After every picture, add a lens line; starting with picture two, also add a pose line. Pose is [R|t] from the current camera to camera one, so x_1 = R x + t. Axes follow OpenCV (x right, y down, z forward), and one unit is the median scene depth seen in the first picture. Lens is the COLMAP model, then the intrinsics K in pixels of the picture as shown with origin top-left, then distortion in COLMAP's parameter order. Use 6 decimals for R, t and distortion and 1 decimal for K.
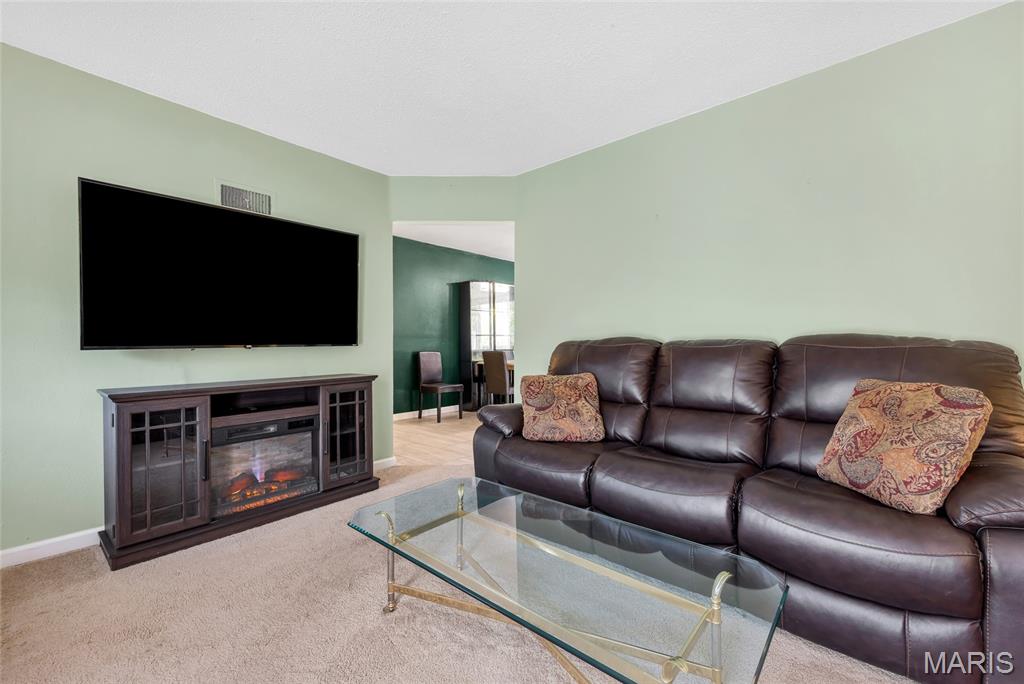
lens RADIAL K [[416.3, 0, 518.6], [0, 416.3, 342.4], [0, 0, 1]] dist [0.018383, 0.000190]
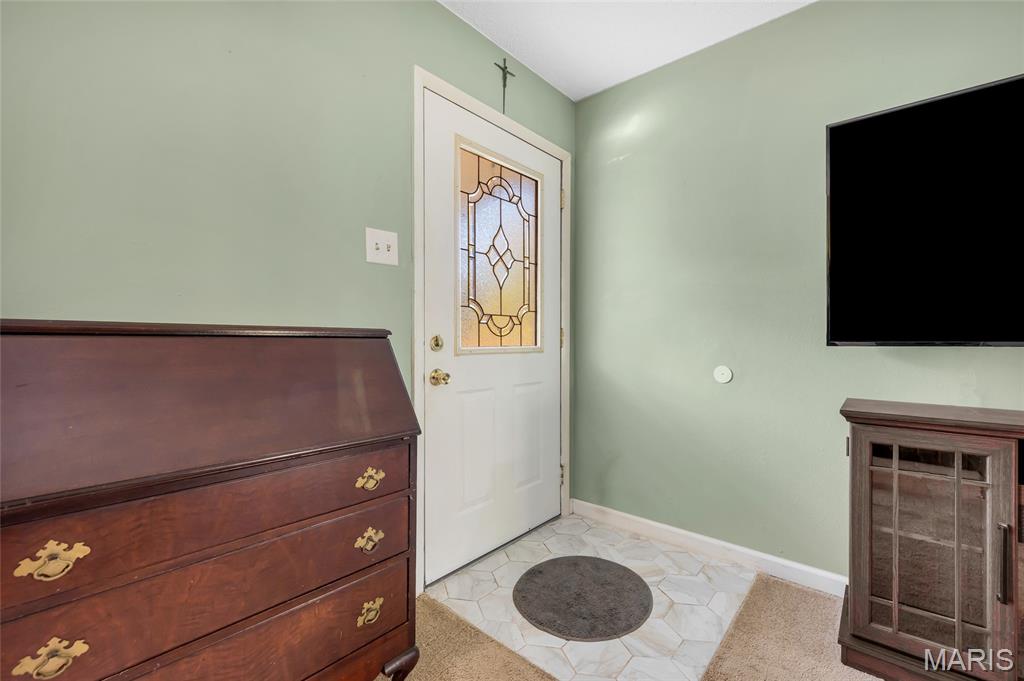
lens RADIAL K [[429.4, 0, 517.4], [0, 429.4, 341.9], [0, 0, 1]] dist [0.004370, -0.000500]
pose [[-0.001598, 0.007889, -0.999968, -0.221674], [-0.001722, 0.999967, 0.007892, 0.004758], [0.999997, 0.001734, -0.001584, 0.414993]]
